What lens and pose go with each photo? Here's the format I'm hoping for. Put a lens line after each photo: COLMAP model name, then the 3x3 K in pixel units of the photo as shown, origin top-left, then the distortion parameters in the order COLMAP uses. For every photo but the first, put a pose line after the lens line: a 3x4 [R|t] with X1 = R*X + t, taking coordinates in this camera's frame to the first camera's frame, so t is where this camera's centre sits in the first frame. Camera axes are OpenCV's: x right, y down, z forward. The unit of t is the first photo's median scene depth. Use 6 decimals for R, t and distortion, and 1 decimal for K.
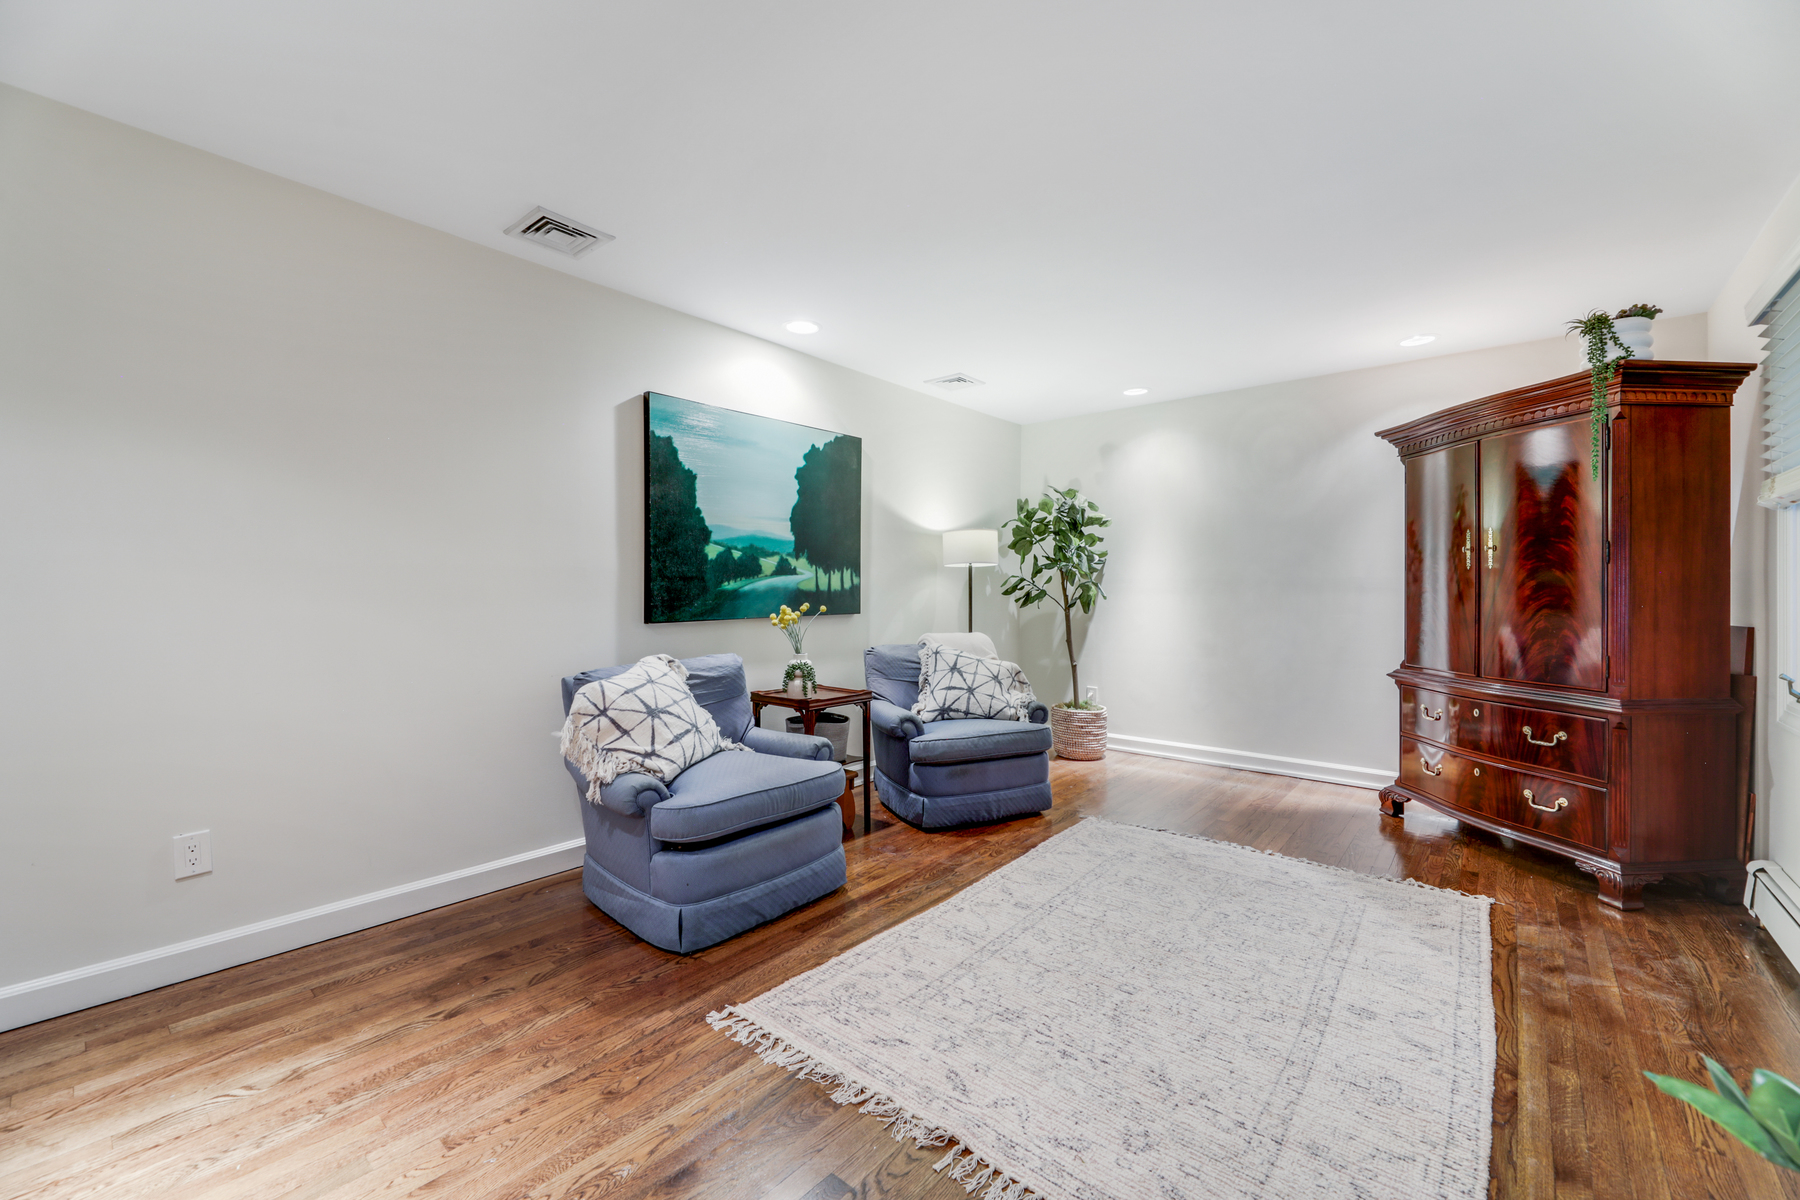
lens RADIAL K [[714.7, 0, 900.0], [0, 714.7, 600.0], [0, 0, 1]] dist [-0.001537, -0.000407]
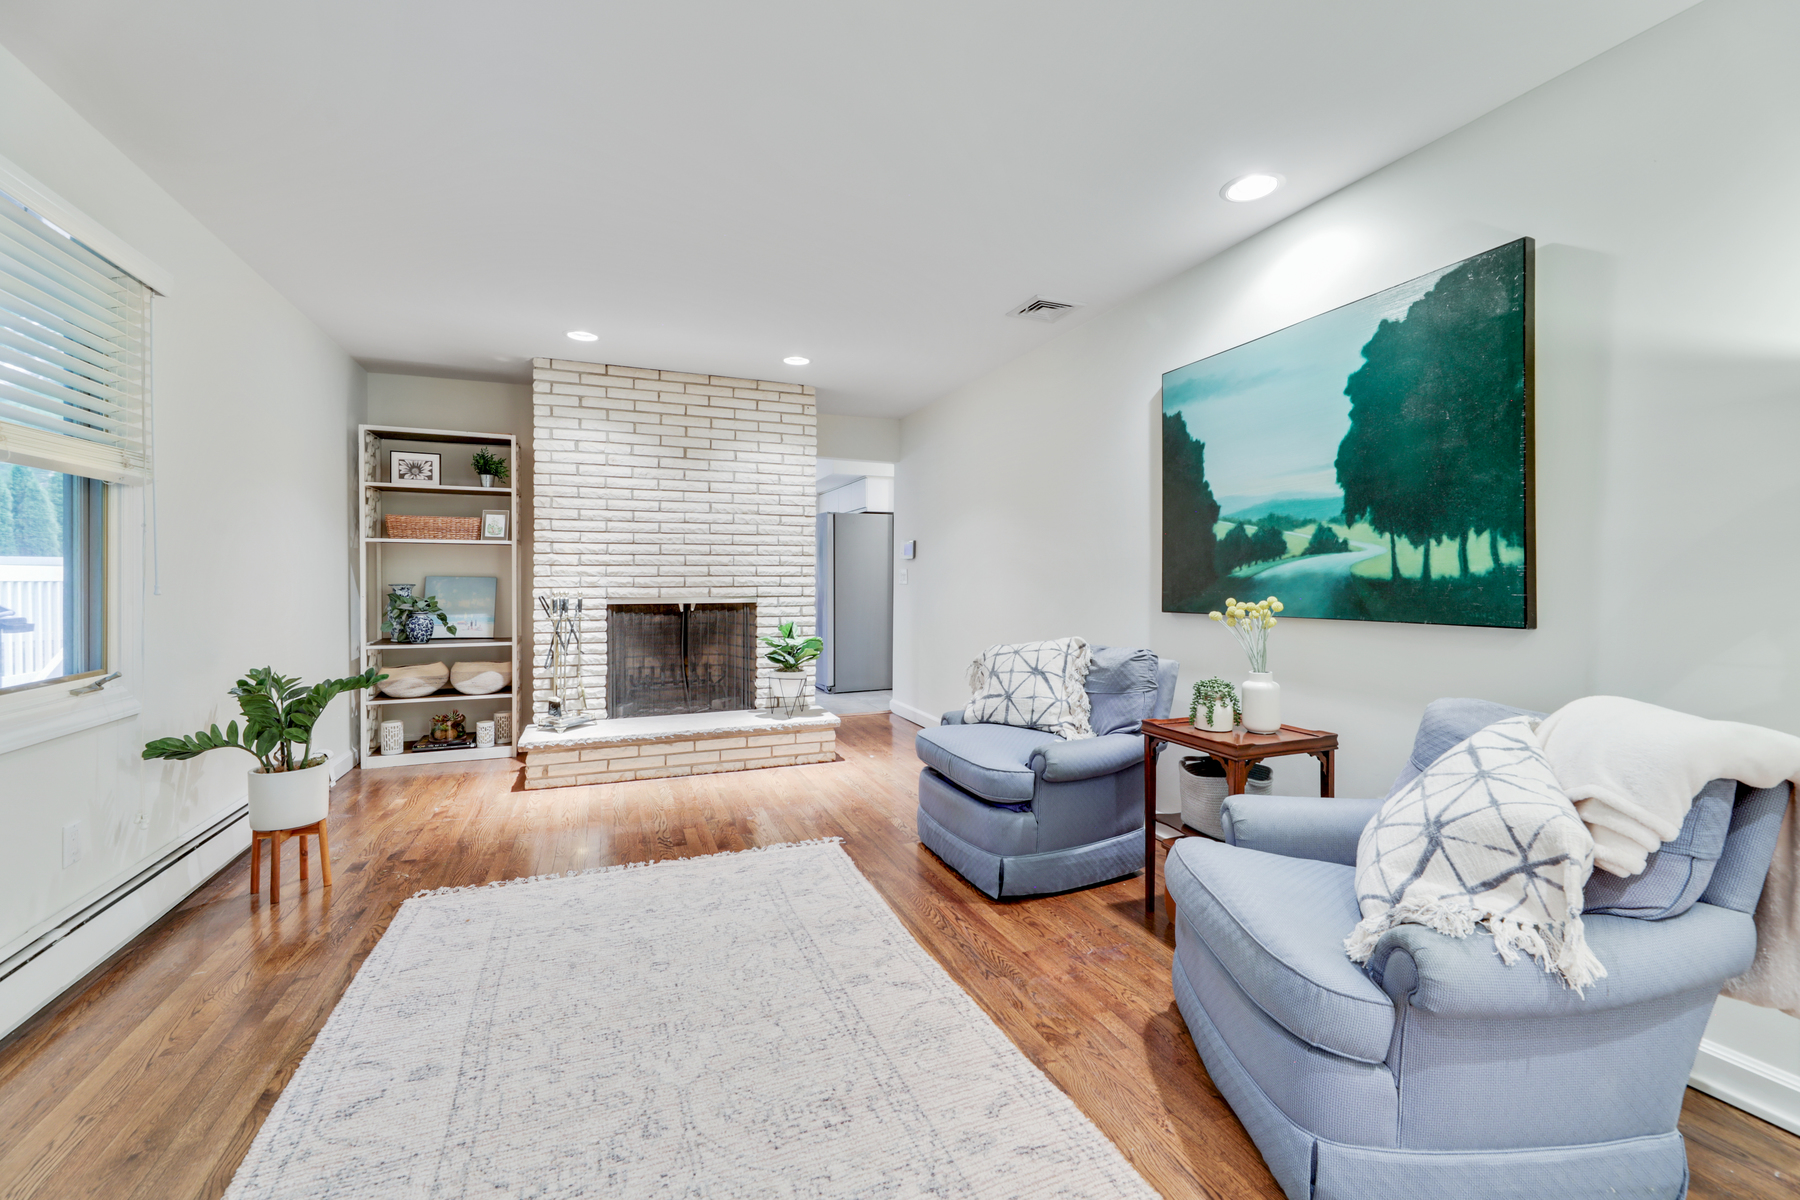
lens RADIAL K [[729.8, 0, 901.6], [0, 729.8, 585.1], [0, 0, 1]] dist [-0.003789, -0.001218]
pose [[-0.453372, 0.004166, -0.891312, 0.628391], [-0.015801, 0.999794, 0.012711, -0.009724], [0.891181, 0.019847, -0.453213, 1.022127]]
